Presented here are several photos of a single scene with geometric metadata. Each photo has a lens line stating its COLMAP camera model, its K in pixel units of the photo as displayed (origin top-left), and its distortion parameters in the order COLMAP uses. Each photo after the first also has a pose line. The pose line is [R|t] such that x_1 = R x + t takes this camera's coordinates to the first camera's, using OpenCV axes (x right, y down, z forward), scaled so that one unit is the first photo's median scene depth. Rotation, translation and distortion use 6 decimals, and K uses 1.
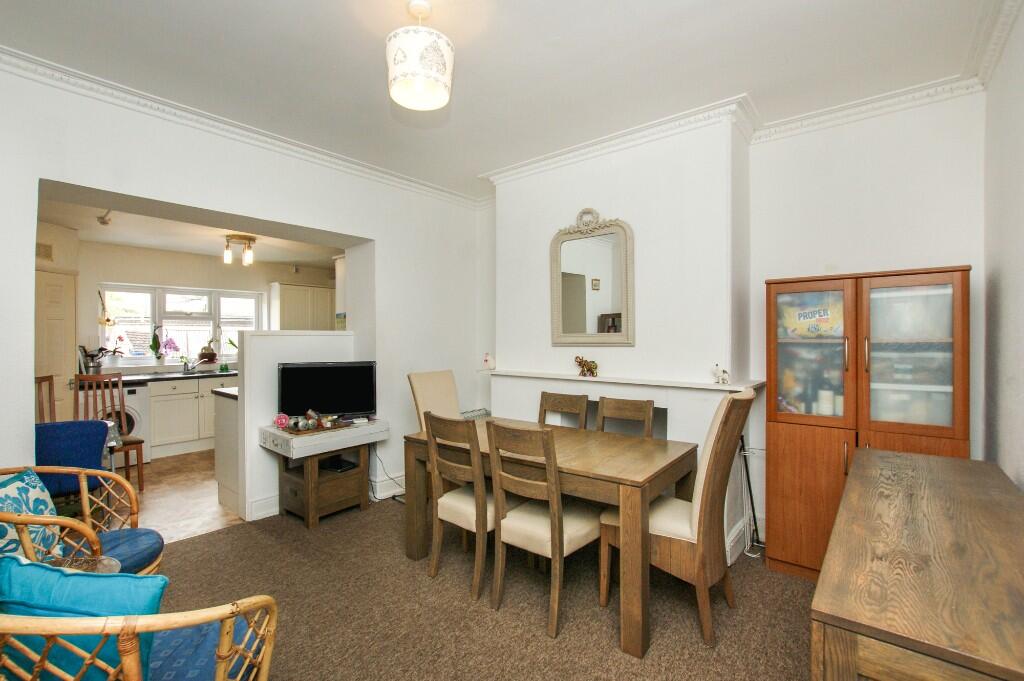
lens RADIAL K [[456.1, 0, 512.0], [0, 456.1, 340.5], [0, 0, 1]] dist [-0.030267, -0.000202]
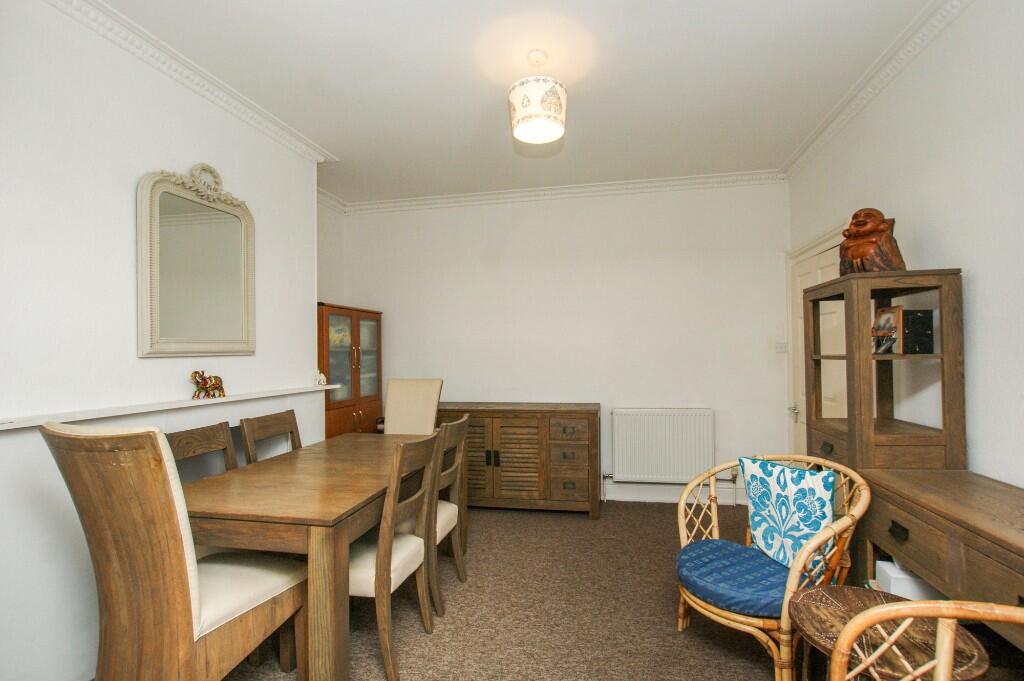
lens RADIAL K [[474.1, 0, 507.7], [0, 474.1, 353.5], [0, 0, 1]] dist [-0.000322, -0.000070]
pose [[-0.447627, 0.010288, 0.894161, -0.323083], [0.026171, 0.999656, 0.001599, 0.008895], [-0.893837, 0.024117, -0.447742, 0.414001]]
